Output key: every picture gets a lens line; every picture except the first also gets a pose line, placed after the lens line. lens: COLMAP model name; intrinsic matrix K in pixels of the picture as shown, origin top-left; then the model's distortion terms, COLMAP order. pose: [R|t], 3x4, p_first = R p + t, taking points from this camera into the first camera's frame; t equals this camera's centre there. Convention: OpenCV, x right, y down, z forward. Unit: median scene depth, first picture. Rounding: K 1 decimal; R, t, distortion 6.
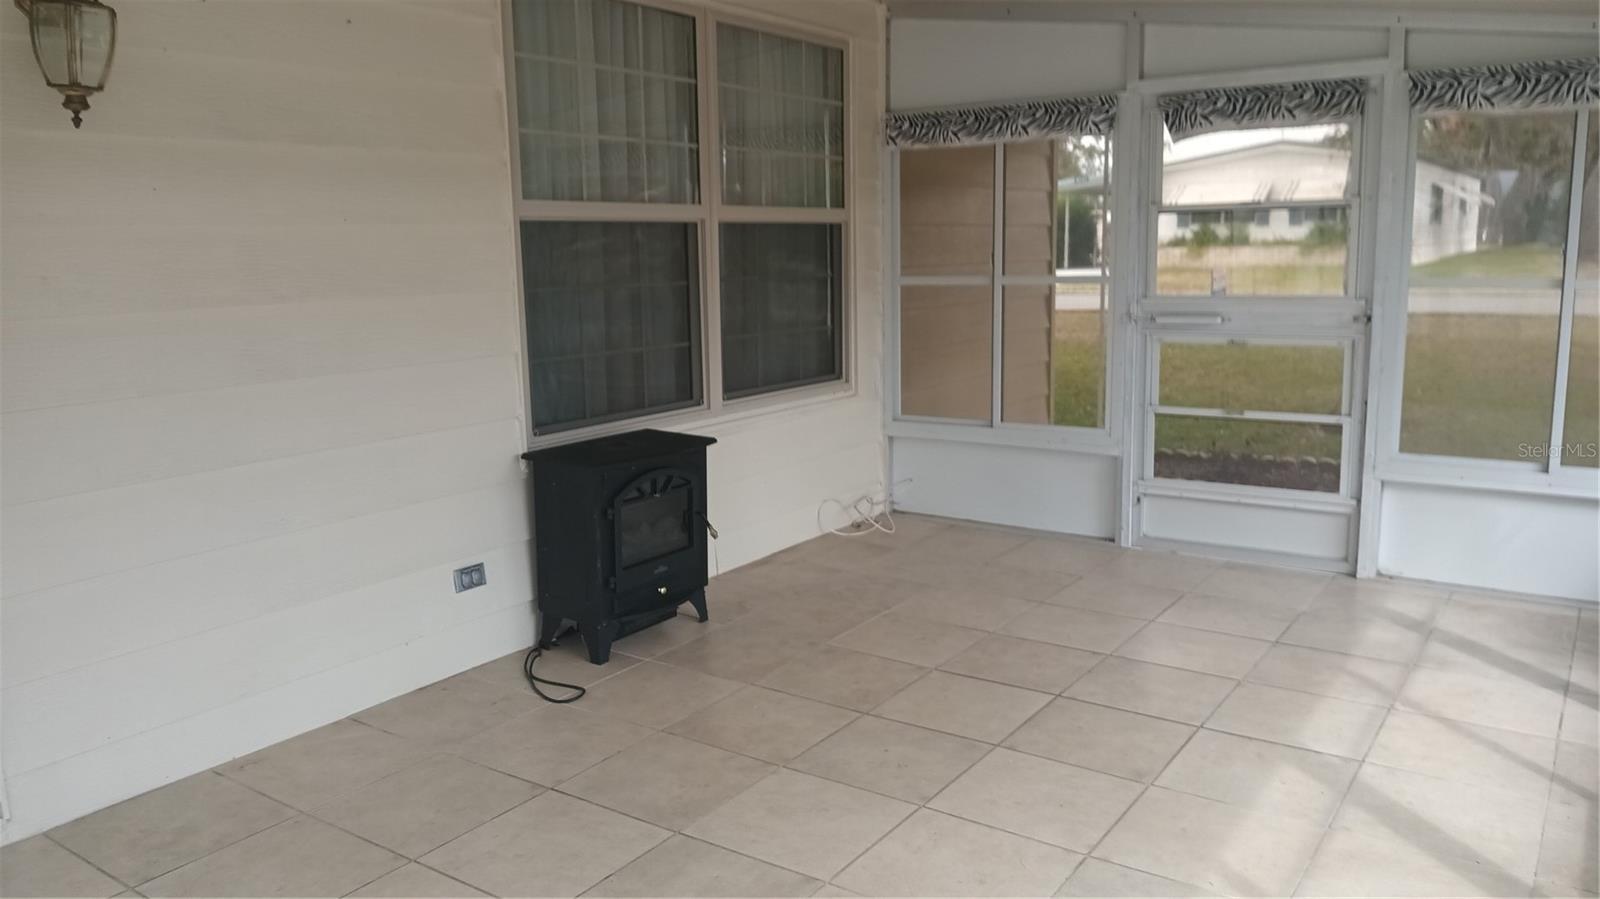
lens RADIAL K [[1204.2, 0, 809.4], [0, 1204.2, 447.5], [0, 0, 1]] dist [0.024747, -0.082012]
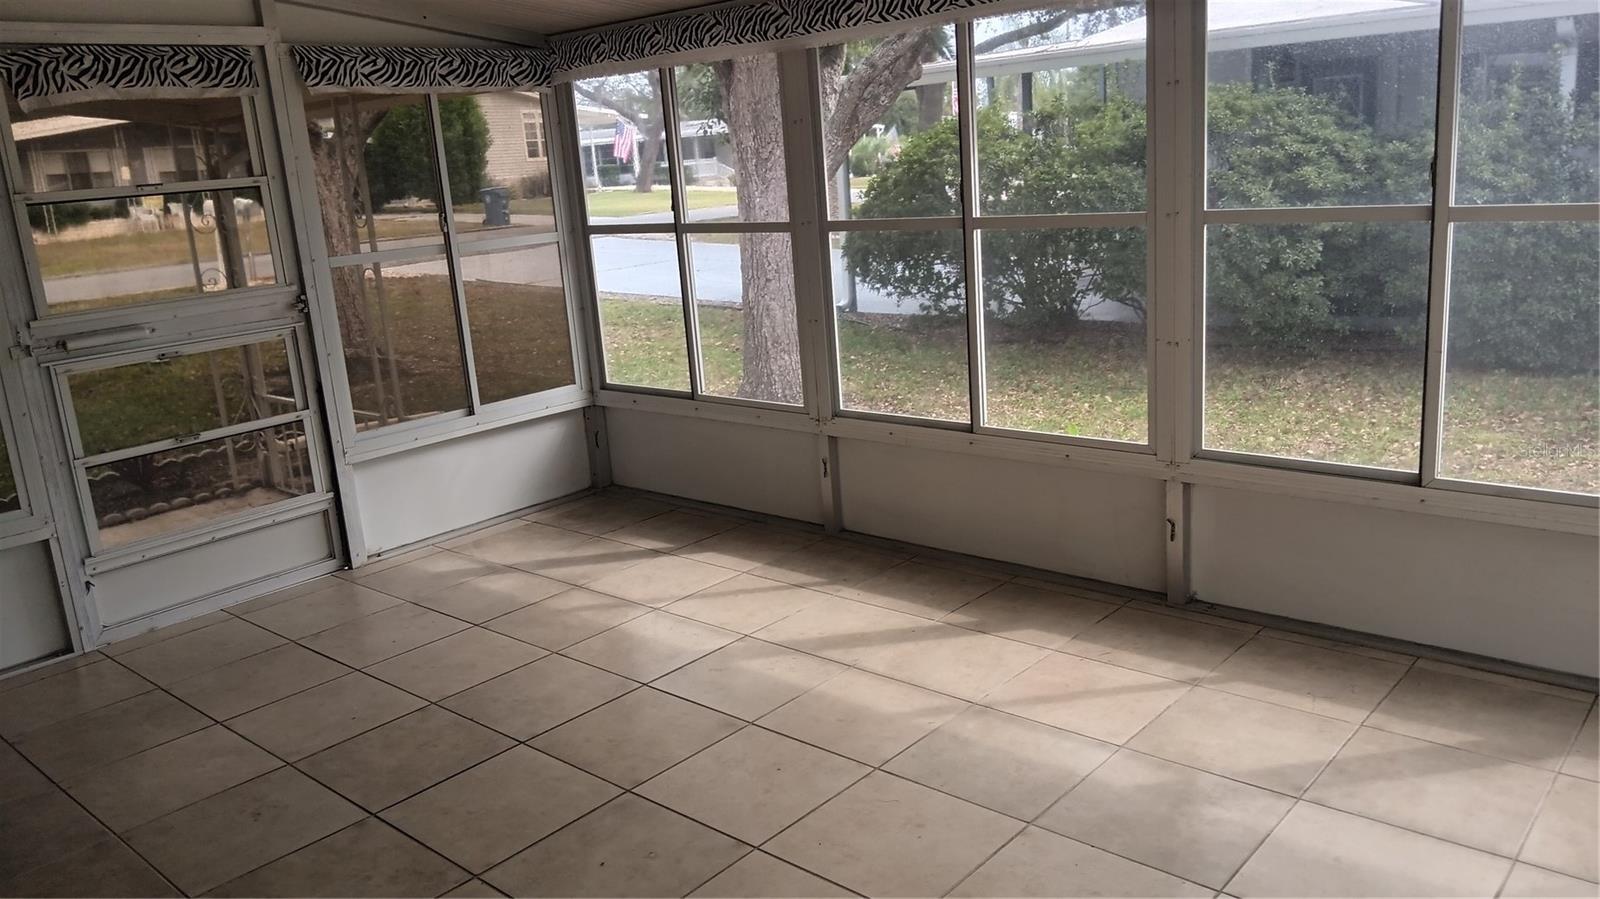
lens RADIAL K [[1204.2, 0, 809.4], [0, 1204.2, 447.5], [0, 0, 1]] dist [0.024747, -0.082012]
pose [[0.103487, -0.222721, 0.969374, -0.471623], [0.230568, 0.953431, 0.194443, -0.097752], [-0.967537, 0.203385, 0.150020, 0.527247]]
